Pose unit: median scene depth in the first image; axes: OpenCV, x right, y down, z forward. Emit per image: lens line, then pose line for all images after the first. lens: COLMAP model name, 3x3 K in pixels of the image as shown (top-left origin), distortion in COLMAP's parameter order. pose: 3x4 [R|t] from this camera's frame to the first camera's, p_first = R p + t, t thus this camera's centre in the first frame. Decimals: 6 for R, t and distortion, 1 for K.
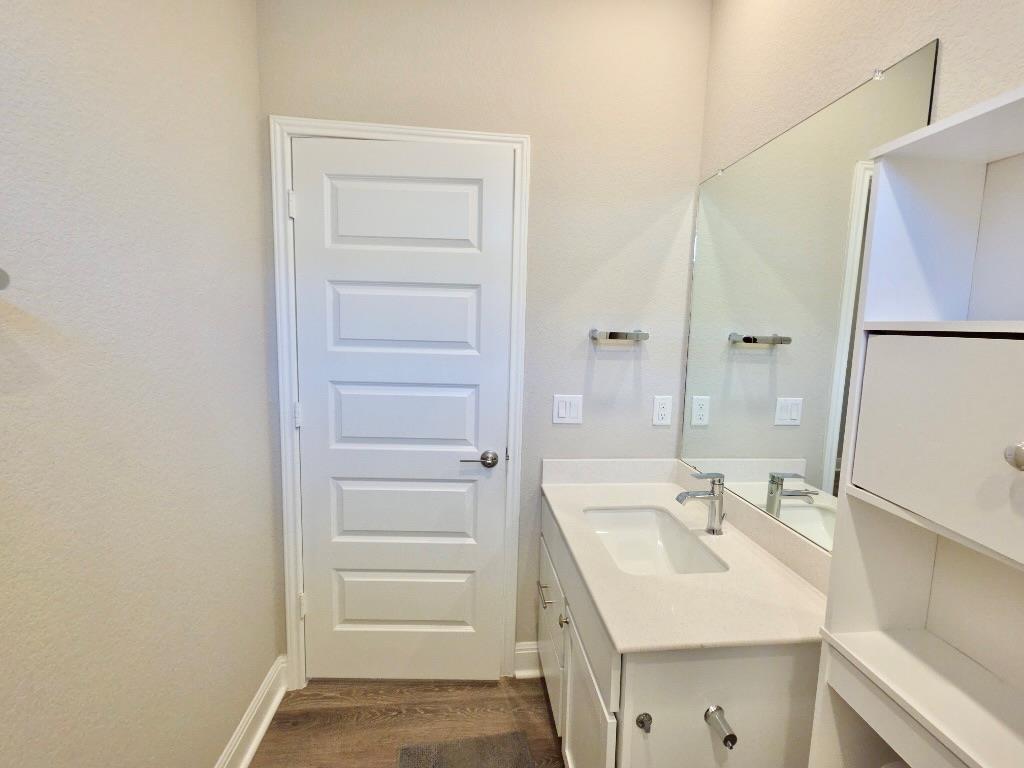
lens RADIAL K [[460.3, 0, 517.5], [0, 460.3, 377.7], [0, 0, 1]] dist [0.014166, -0.009338]
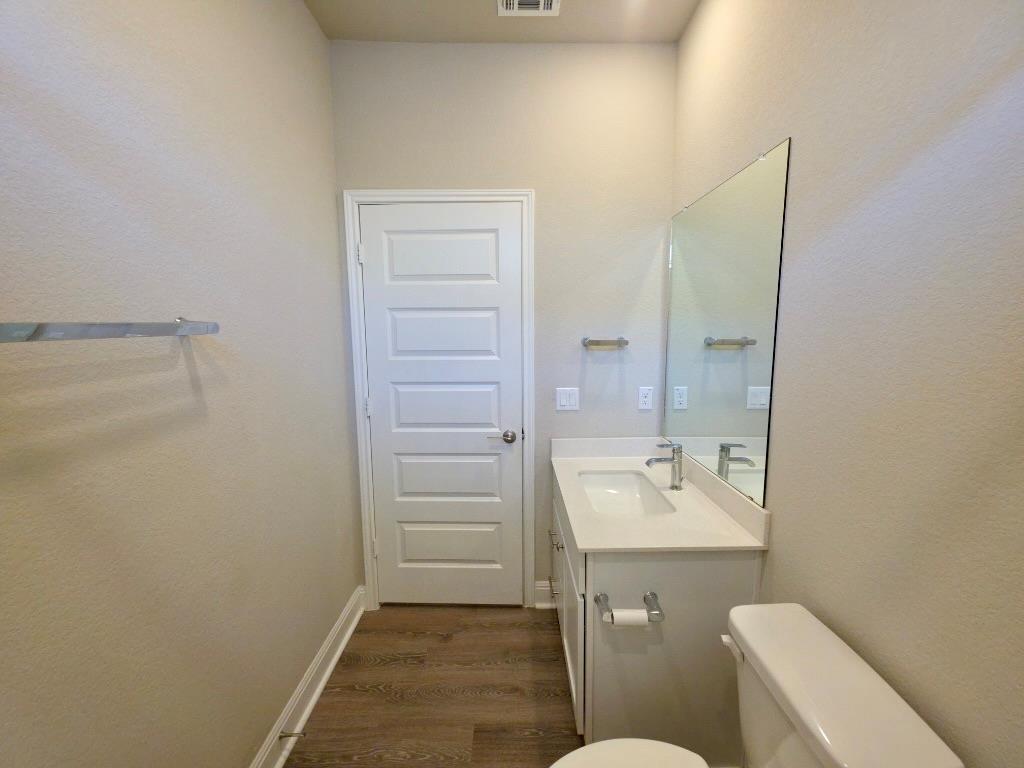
lens RADIAL K [[407.9, 0, 516.3], [0, 407.9, 379.5], [0, 0, 1]] dist [0.026715, -0.012754]
pose [[0.997044, -0.023593, -0.073122, 0.050483], [0.024599, 0.999614, 0.012891, -0.005751], [0.072790, -0.014651, 0.997240, -0.175161]]
